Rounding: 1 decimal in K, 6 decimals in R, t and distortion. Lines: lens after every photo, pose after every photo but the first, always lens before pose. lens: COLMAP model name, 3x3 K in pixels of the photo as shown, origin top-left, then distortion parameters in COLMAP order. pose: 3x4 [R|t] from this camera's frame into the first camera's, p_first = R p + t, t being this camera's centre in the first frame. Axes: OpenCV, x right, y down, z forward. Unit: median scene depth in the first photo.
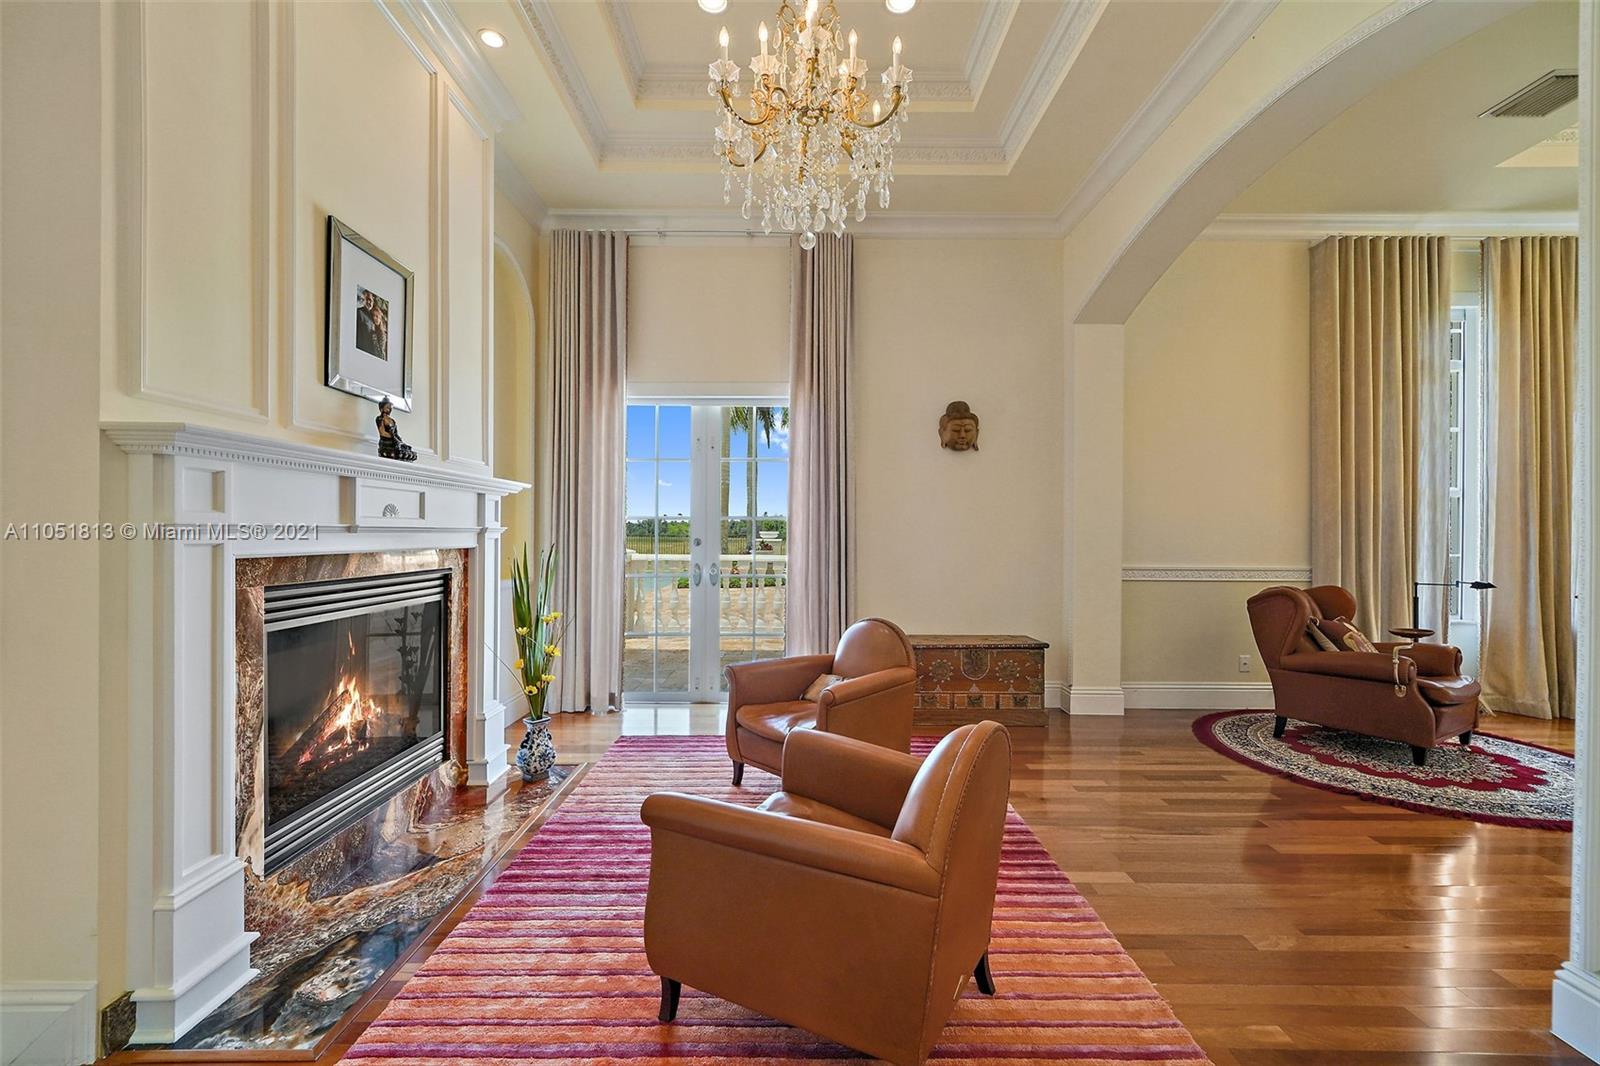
lens RADIAL K [[630.3, 0, 802.2], [0, 630.3, 546.2], [0, 0, 1]] dist [-0.000682, -0.000074]
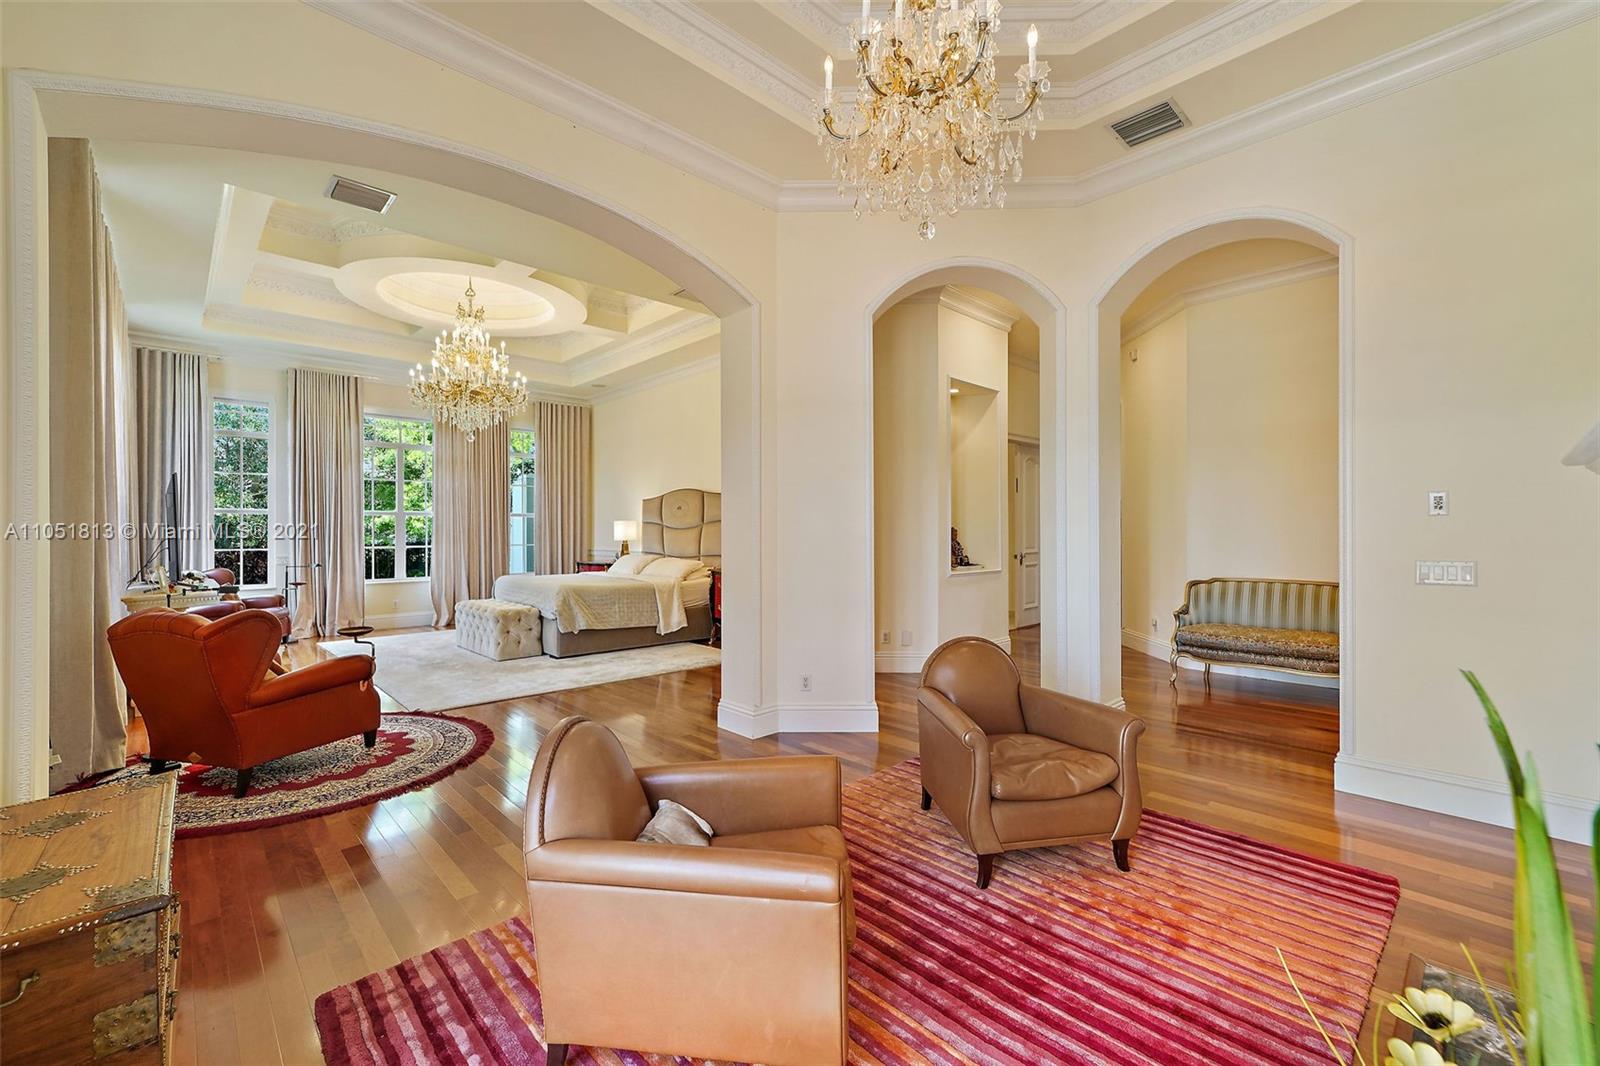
lens RADIAL K [[649.9, 0, 789.6], [0, 649.9, 536.0], [0, 0, 1]] dist [0.000436, 0.000080]
pose [[-0.674772, -0.007233, 0.737991, -0.295051], [0.004140, 0.999899, 0.013585, -0.032733], [-0.738014, 0.012222, -0.674674, 0.940358]]
